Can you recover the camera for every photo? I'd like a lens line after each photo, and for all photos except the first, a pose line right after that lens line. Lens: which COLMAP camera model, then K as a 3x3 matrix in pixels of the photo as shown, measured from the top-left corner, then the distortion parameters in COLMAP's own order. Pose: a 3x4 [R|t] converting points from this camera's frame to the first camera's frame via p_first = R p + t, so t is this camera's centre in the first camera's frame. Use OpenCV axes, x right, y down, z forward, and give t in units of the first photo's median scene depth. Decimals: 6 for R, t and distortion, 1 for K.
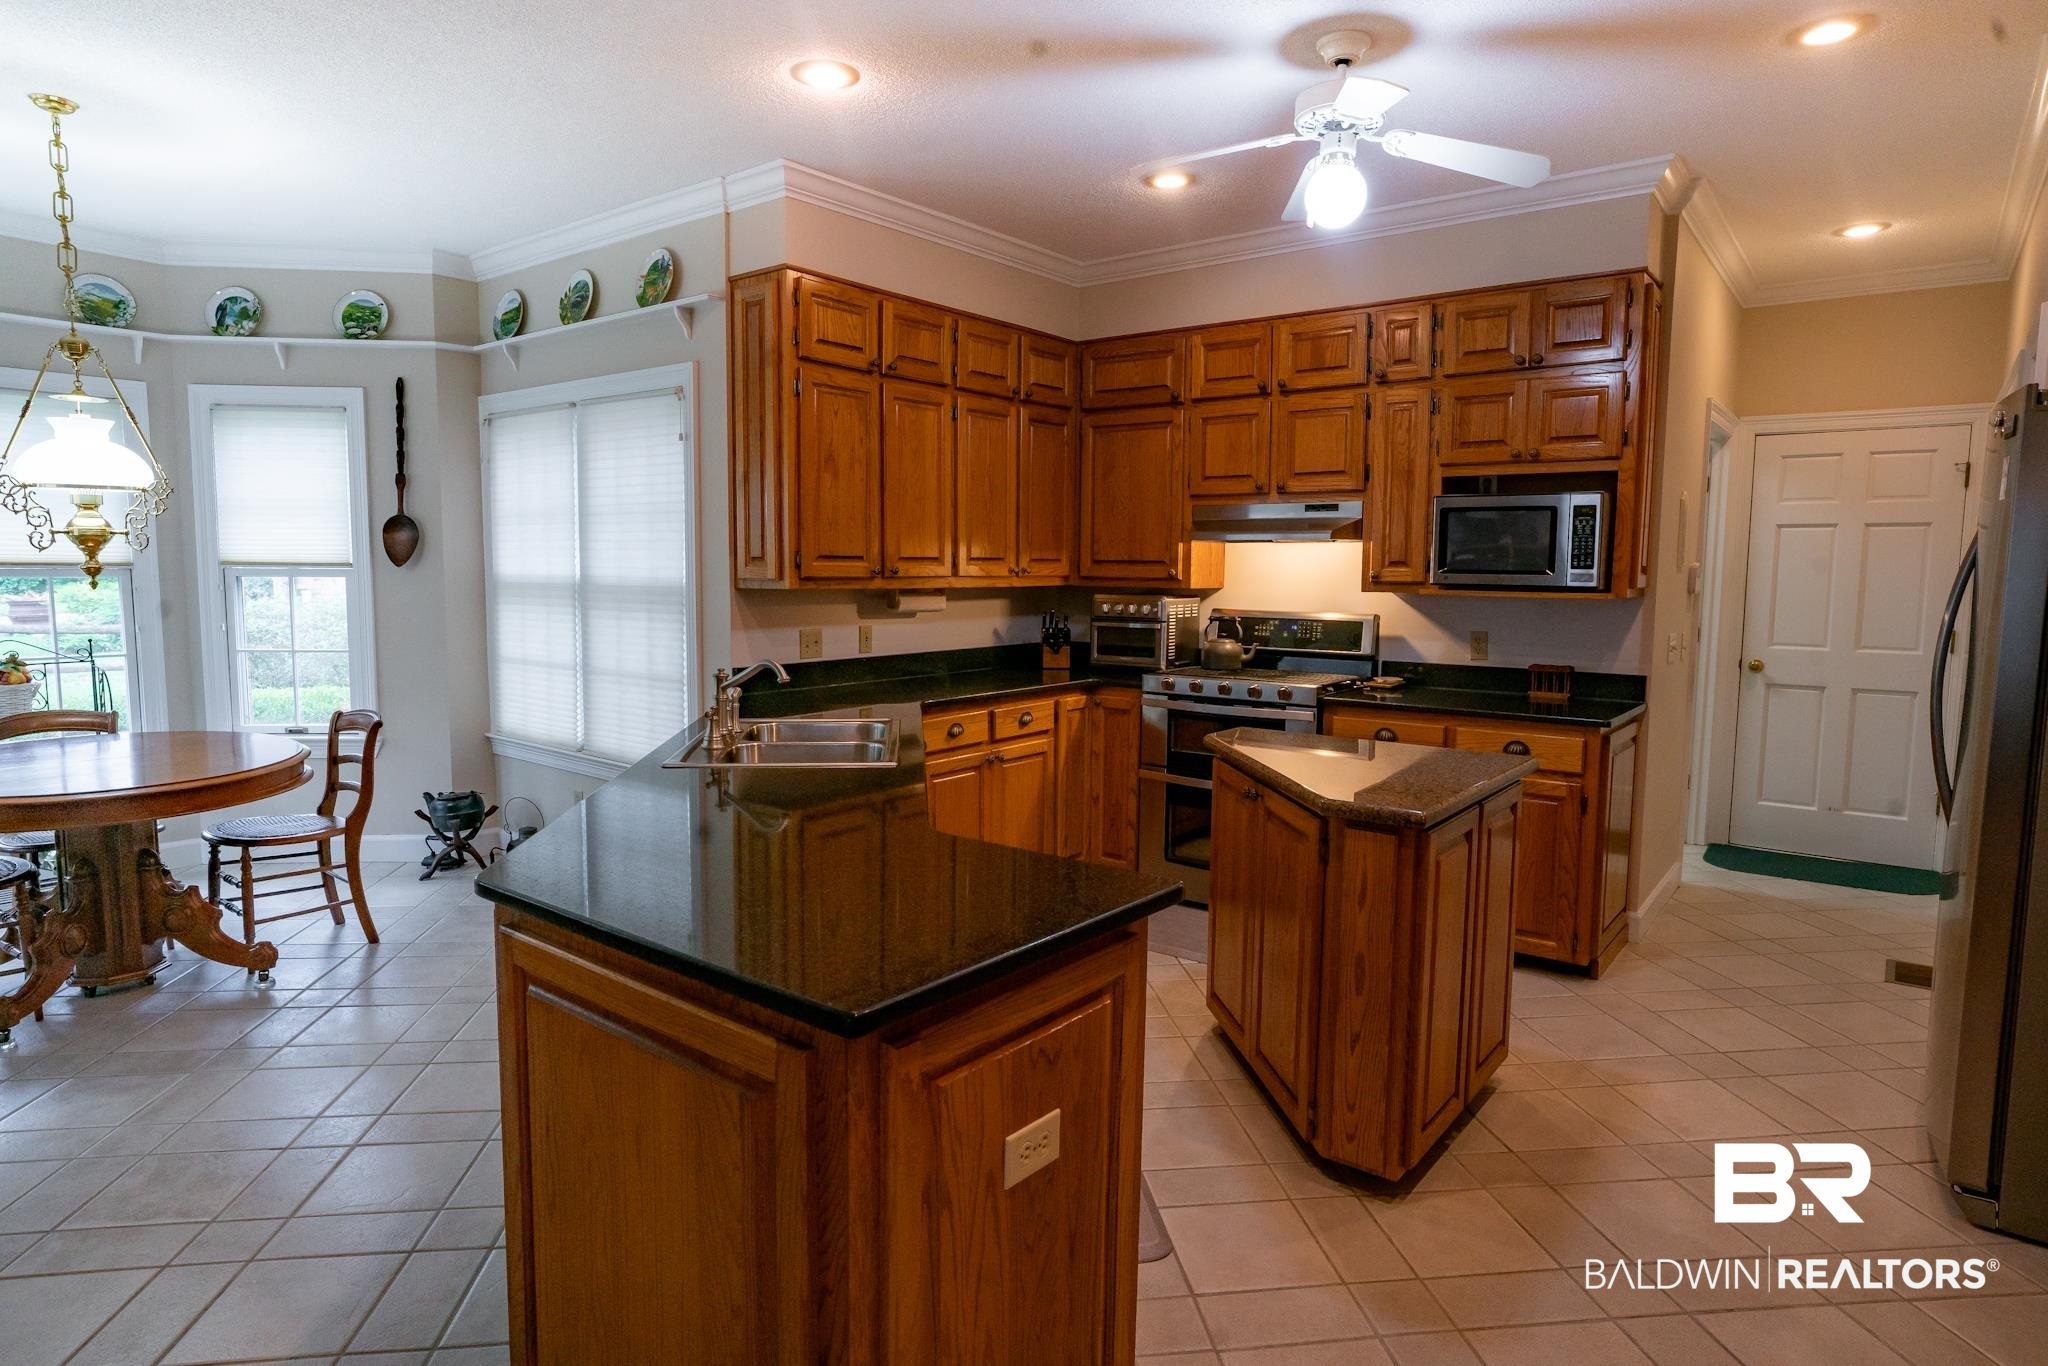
lens RADIAL K [[1136.7, 0, 1014.9], [0, 1136.7, 673.8], [0, 0, 1]] dist [-0.045819, 0.032108]
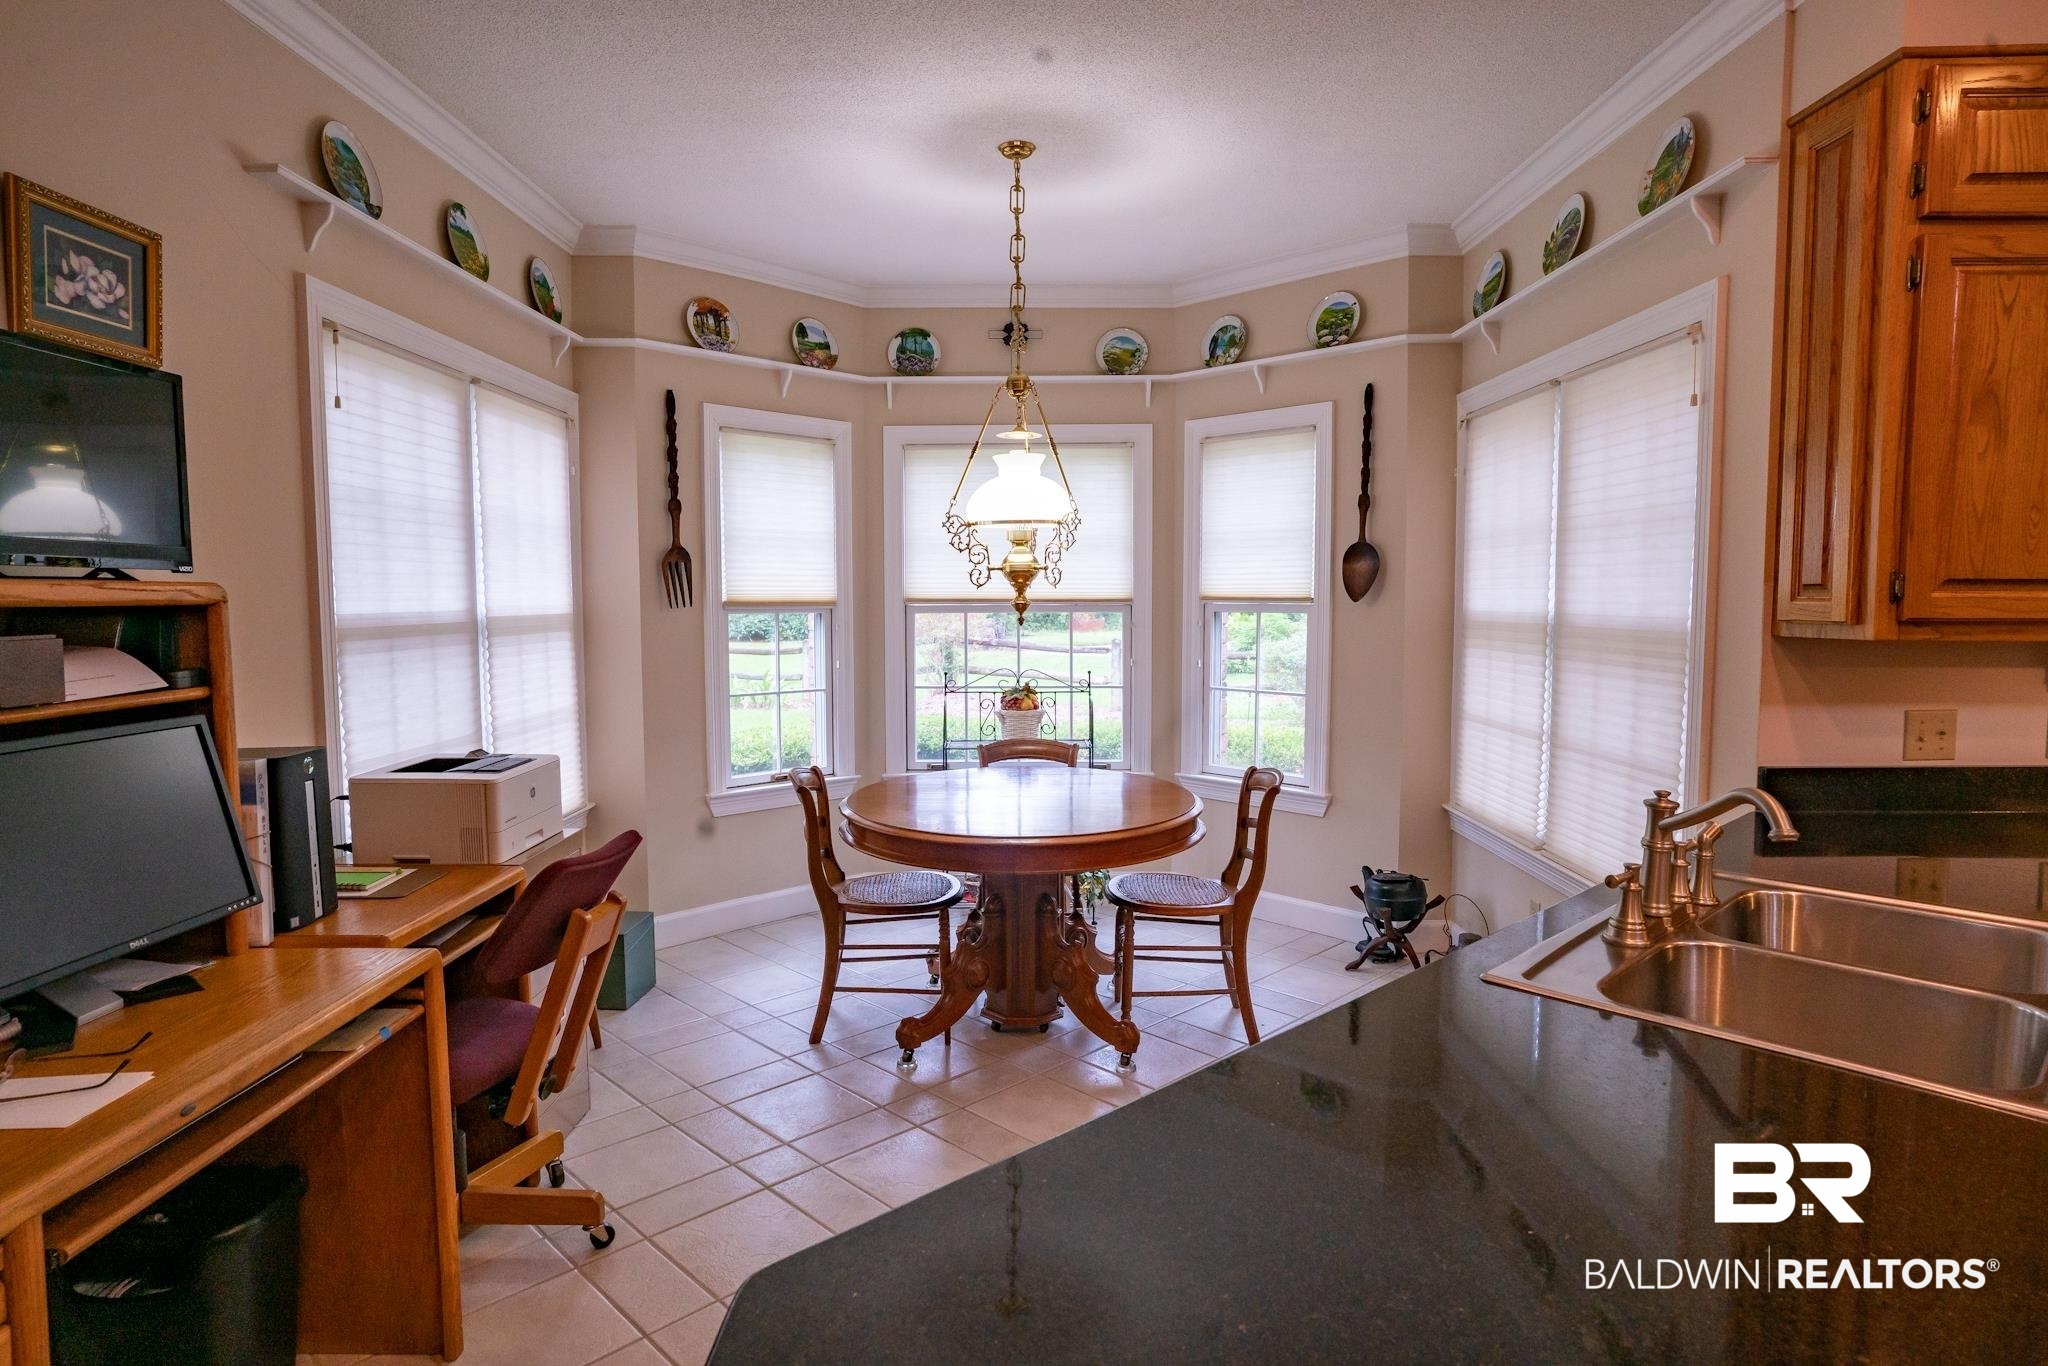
lens RADIAL K [[1136.7, 0, 1023.4], [0, 1136.7, 676.3], [0, 0, 1]] dist [-0.045819, 0.032108]
pose [[0.619877, 0.045607, -0.783373, -0.023648], [-0.067776, 0.997691, 0.004454, -0.028012], [0.781767, 0.050333, 0.621536, 0.298732]]
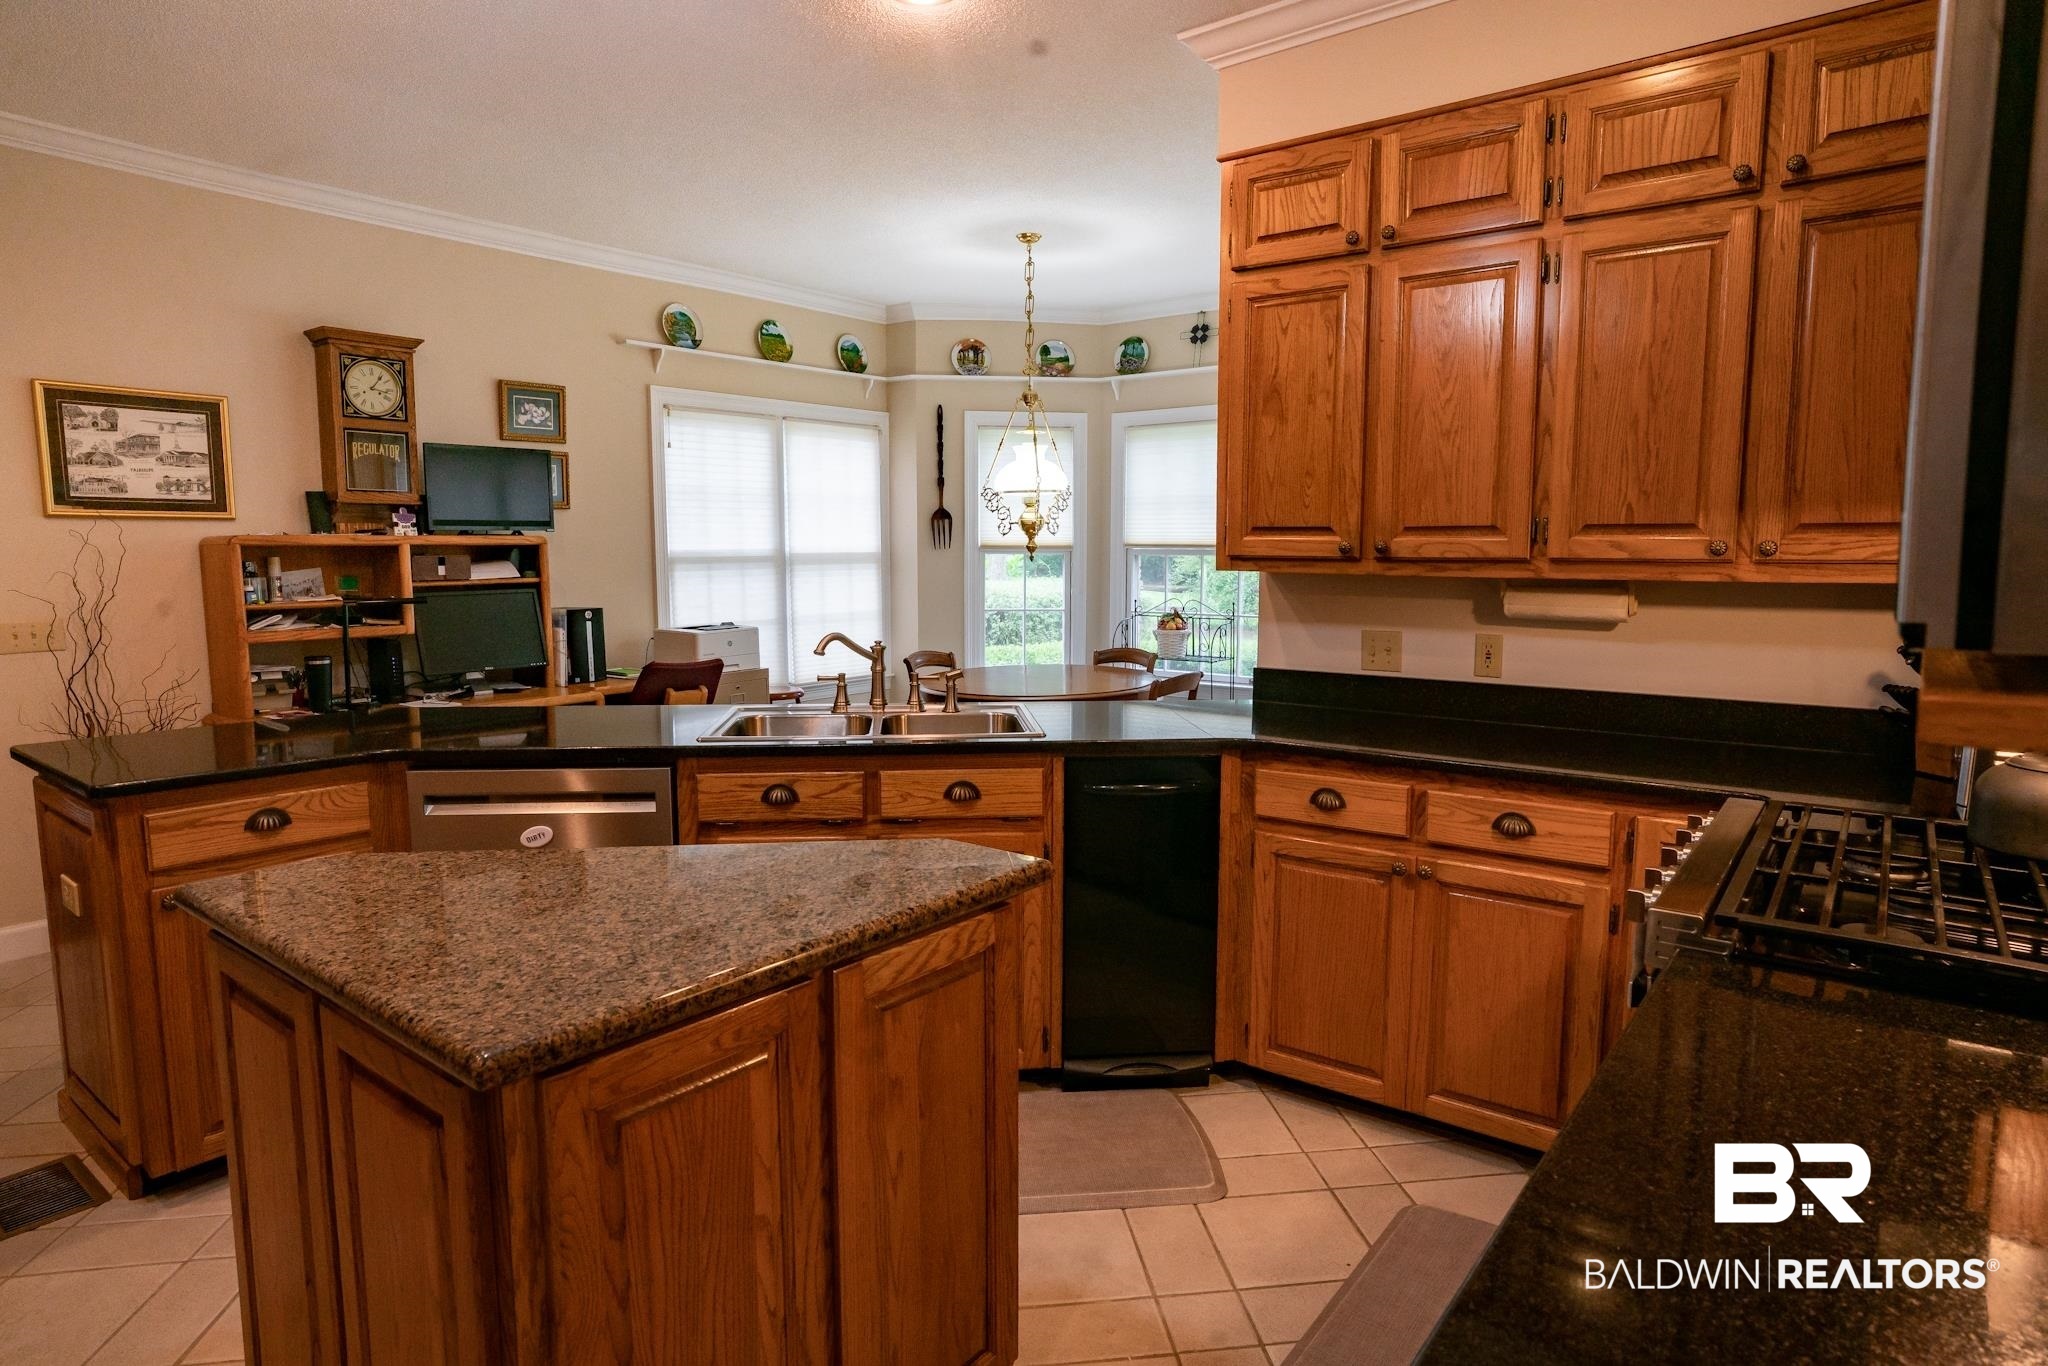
lens RADIAL K [[1136.7, 0, 1014.9], [0, 1136.7, 676.7], [0, 0, 1]] dist [-0.045819, 0.032108]
pose [[0.006089, 0.107184, -0.994221, 0.535998], [-0.094422, 0.989858, 0.106135, -0.065094], [0.995514, 0.093230, 0.016148, 0.767870]]
